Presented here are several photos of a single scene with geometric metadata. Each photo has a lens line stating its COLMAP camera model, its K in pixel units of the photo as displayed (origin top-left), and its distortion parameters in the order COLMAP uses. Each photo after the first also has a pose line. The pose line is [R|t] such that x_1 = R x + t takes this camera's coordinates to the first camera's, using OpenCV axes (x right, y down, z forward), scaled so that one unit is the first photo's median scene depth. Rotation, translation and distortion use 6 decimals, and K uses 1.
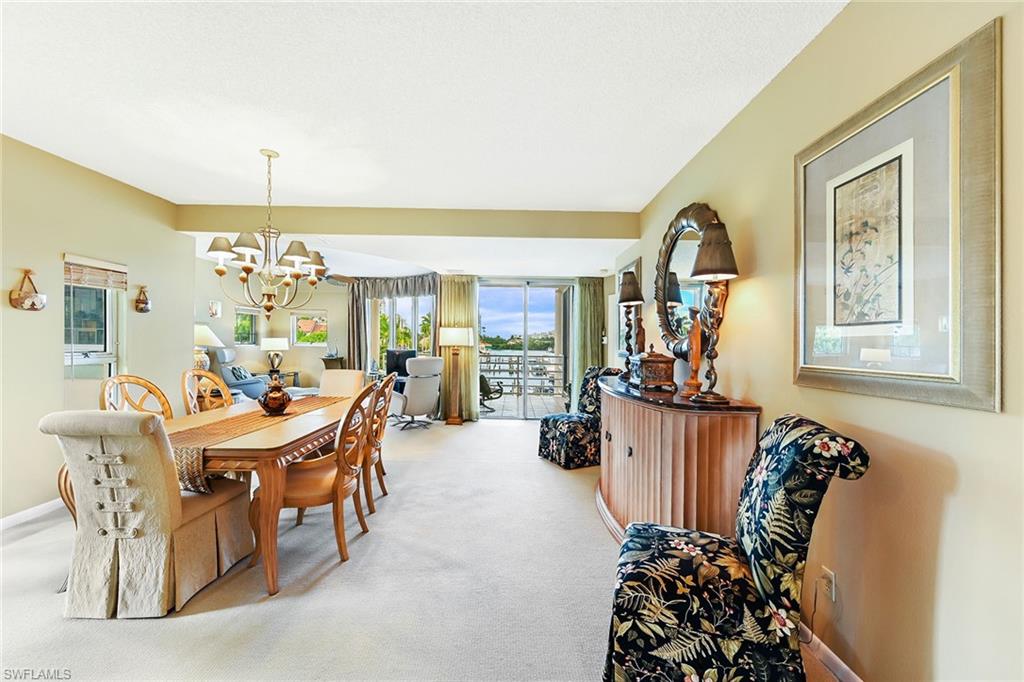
lens RADIAL K [[410.1, 0, 511.6], [0, 410.1, 343.7], [0, 0, 1]] dist [-0.001714, -0.000978]
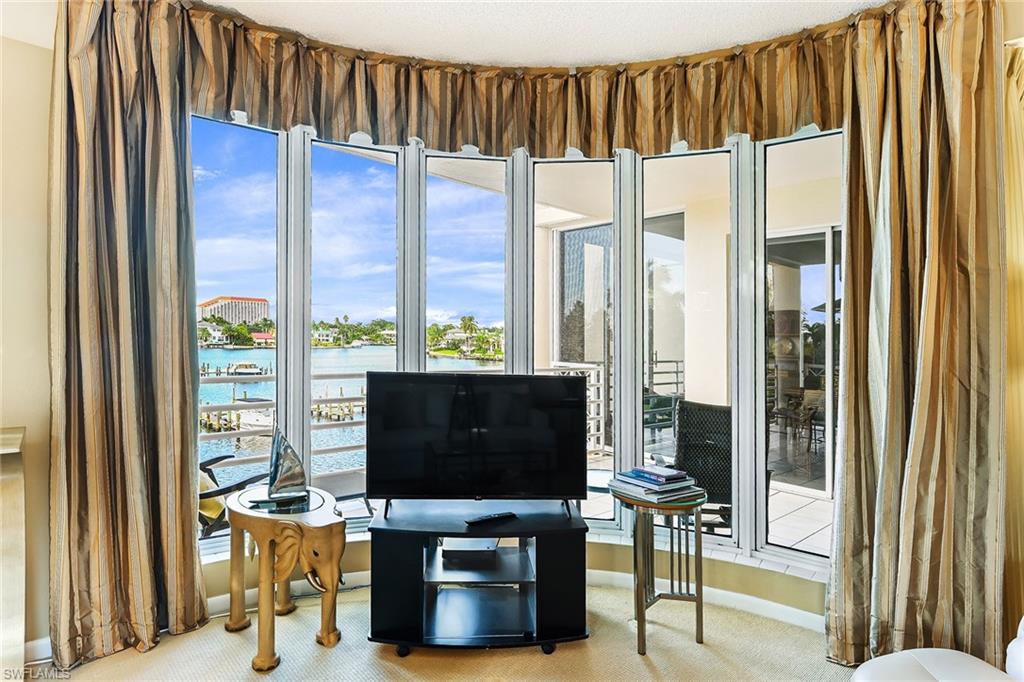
lens RADIAL K [[555.8, 0, 523.9], [0, 555.8, 335.9], [0, 0, 1]] dist [0.010754, -0.000443]
pose [[0.730714, 0.006742, 0.682651, -0.817028], [-0.012571, 0.999915, 0.003580, -0.014384], [-0.682568, -0.011197, 0.730736, 1.373190]]
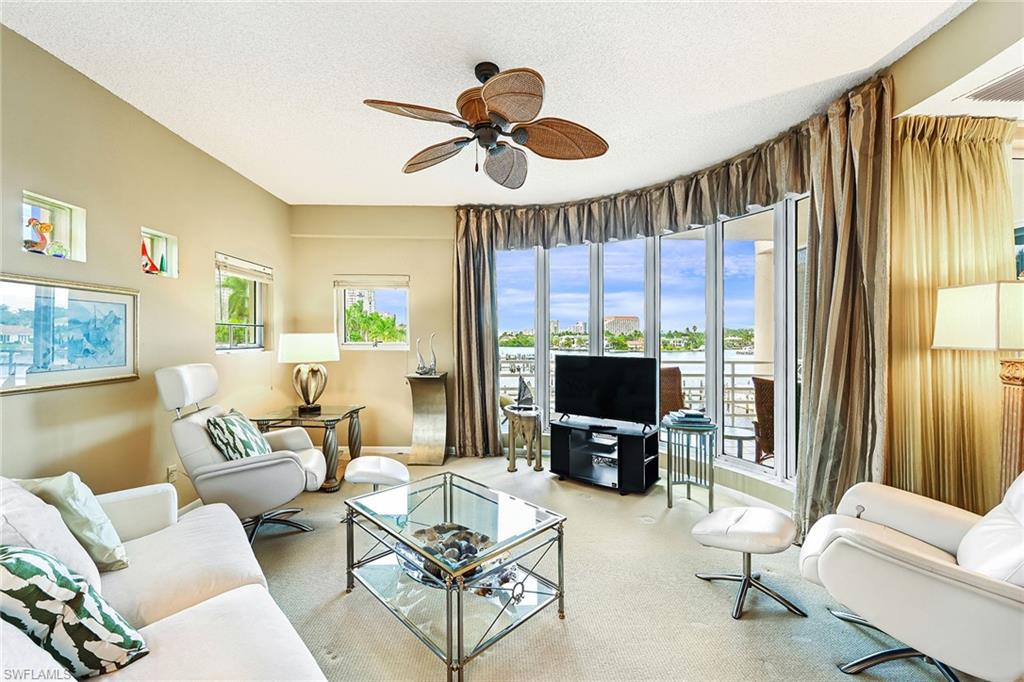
lens RADIAL K [[410.1, 0, 512.1], [0, 410.1, 341.9], [0, 0, 1]] dist [-0.001714, -0.000978]
pose [[0.999707, -0.008085, 0.022828, -0.676617], [0.007993, 0.999960, 0.004123, -0.008287], [-0.022861, -0.003939, 0.999731, 1.016135]]
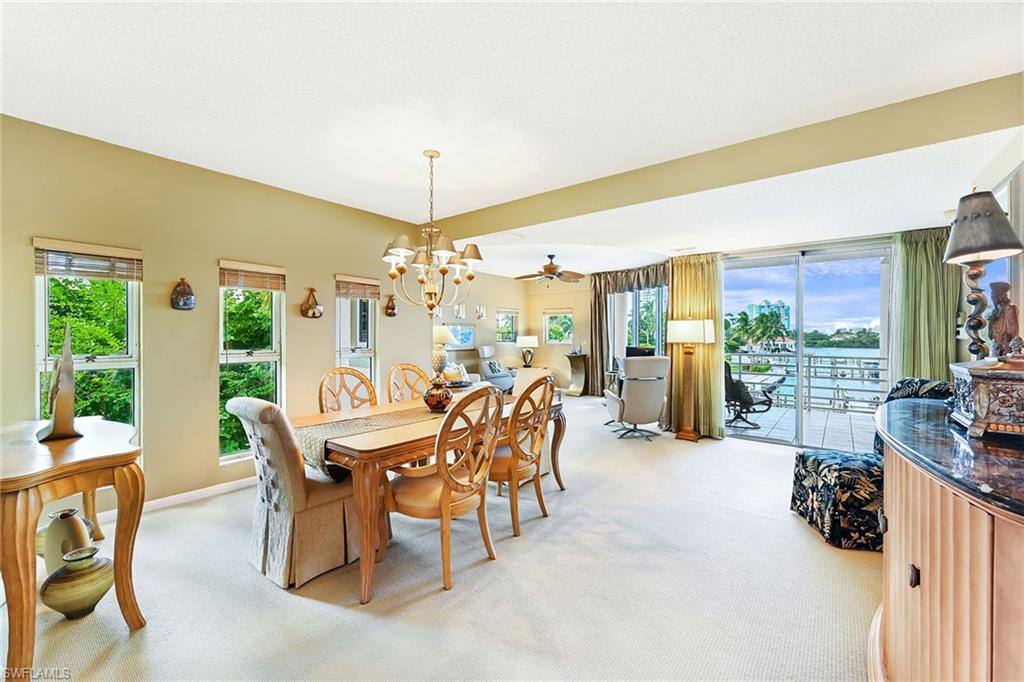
lens RADIAL K [[410.1, 0, 509.0], [0, 410.1, 343.2], [0, 0, 1]] dist [-0.001714, -0.000978]
pose [[0.780716, -0.001871, -0.624883, 0.125254], [0.005614, 0.999976, 0.004020, 0.001087], [0.624861, -0.006647, 0.780708, 0.208275]]
